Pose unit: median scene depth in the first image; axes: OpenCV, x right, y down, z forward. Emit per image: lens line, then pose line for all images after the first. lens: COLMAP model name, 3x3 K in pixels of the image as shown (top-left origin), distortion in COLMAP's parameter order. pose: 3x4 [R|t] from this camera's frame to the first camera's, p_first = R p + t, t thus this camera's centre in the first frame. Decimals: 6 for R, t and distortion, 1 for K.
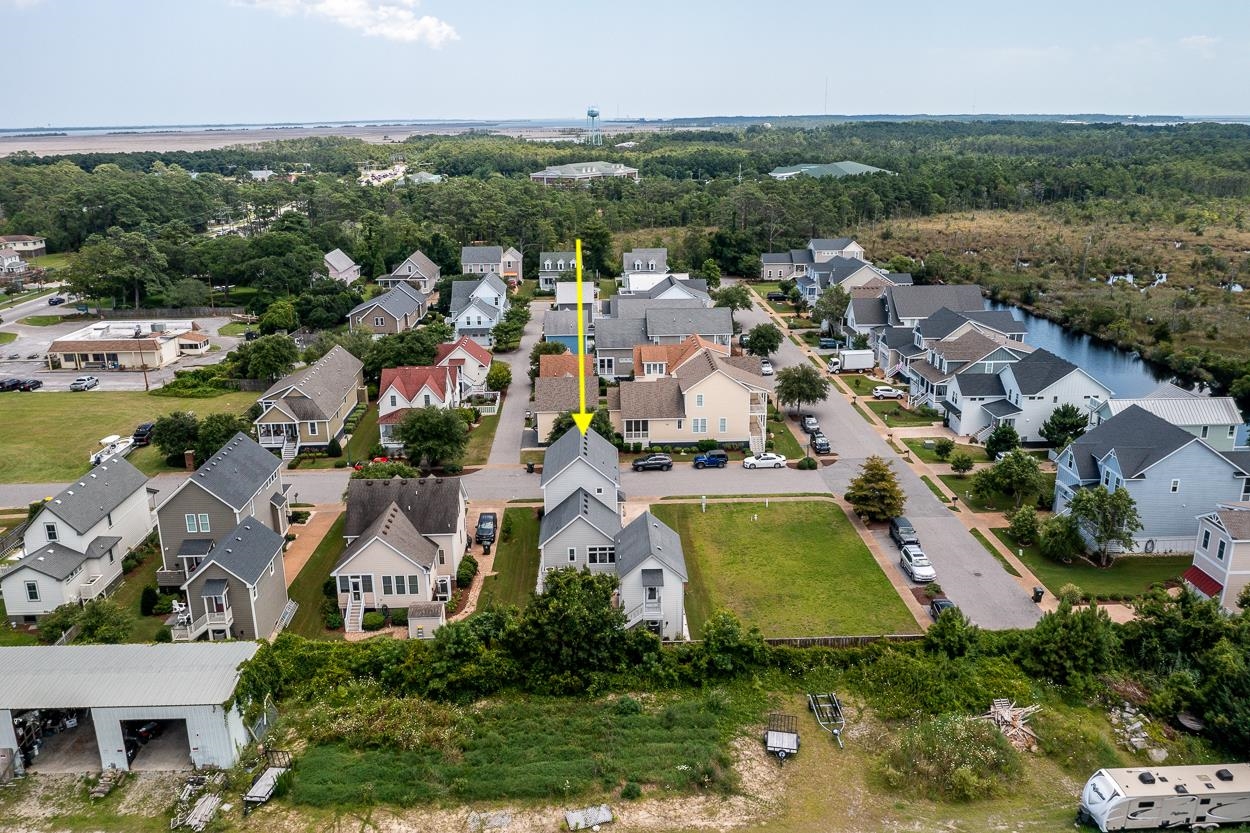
lens RADIAL K [[992.7, 0, 621.6], [0, 992.7, 416.0], [0, 0, 1]] dist [-0.018911, 0.009338]
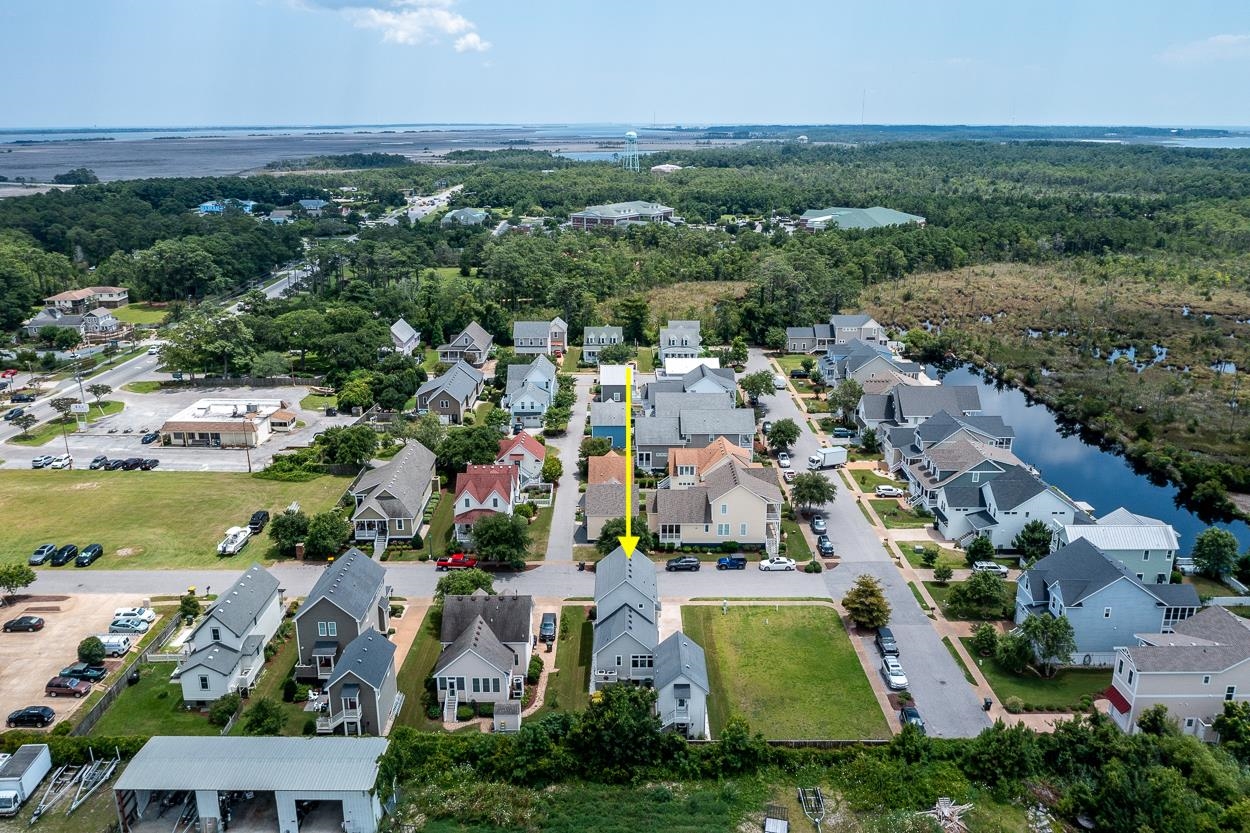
lens RADIAL K [[997.1, 0, 621.7], [0, 997.1, 409.4], [0, 0, 1]] dist [-0.016999, 0.010197]
pose [[0.999343, 0.018696, -0.031048, -0.009389], [-0.019013, 0.999770, -0.009951, -0.123944], [0.030855, 0.010535, 0.999468, -0.203094]]
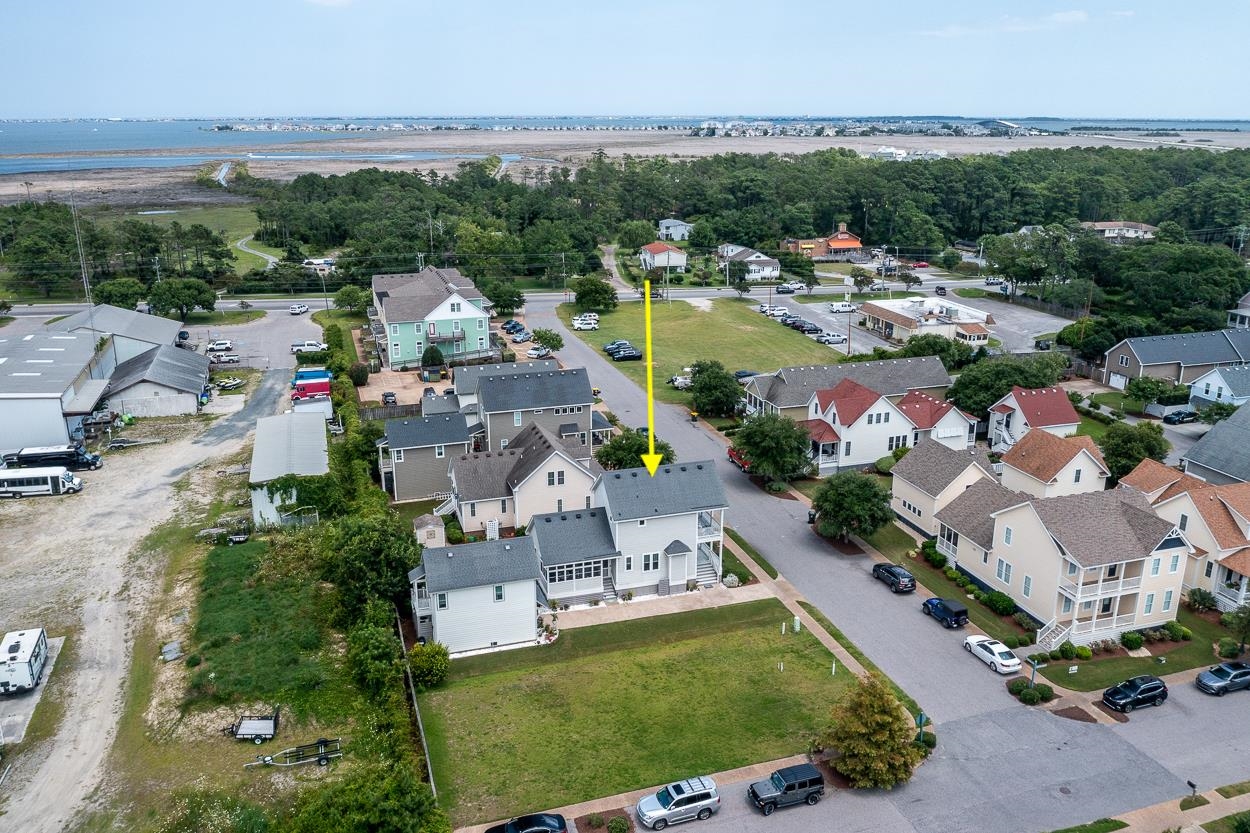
lens RADIAL K [[990.2, 0, 623.1], [0, 990.2, 415.8], [0, 0, 1]] dist [-0.015505, 0.004493]
pose [[0.275061, 0.295624, -0.914849, 0.615514], [-0.286362, 0.933556, 0.215571, -0.167035], [0.917790, 0.202683, 0.341440, 0.523621]]
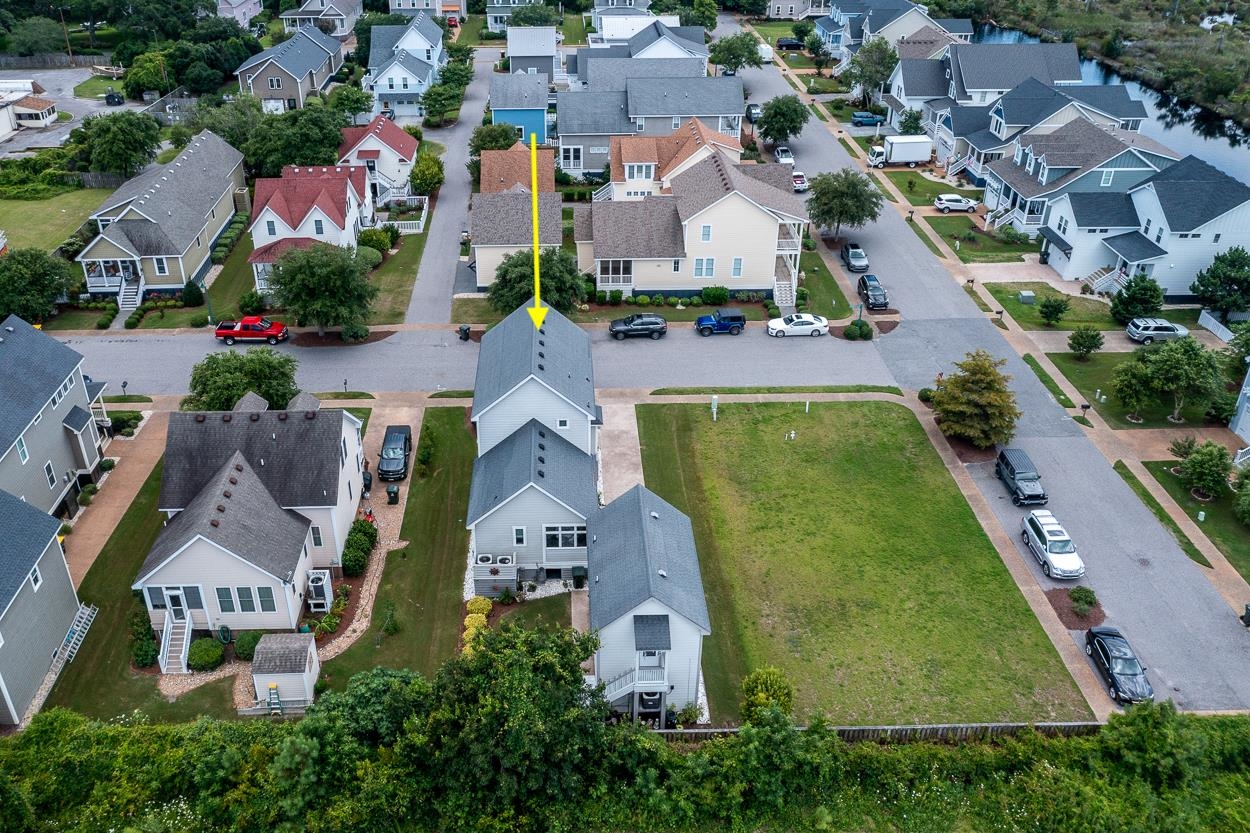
lens RADIAL K [[1033.4, 0, 570.6], [0, 1033.4, 367.4], [0, 0, 1]] dist [-0.017803, 0.002329]
pose [[0.999874, 0.011367, -0.011125, -0.008073], [-0.008738, 0.977038, 0.212884, -0.079301], [0.013290, -0.212760, 0.977014, 0.274447]]
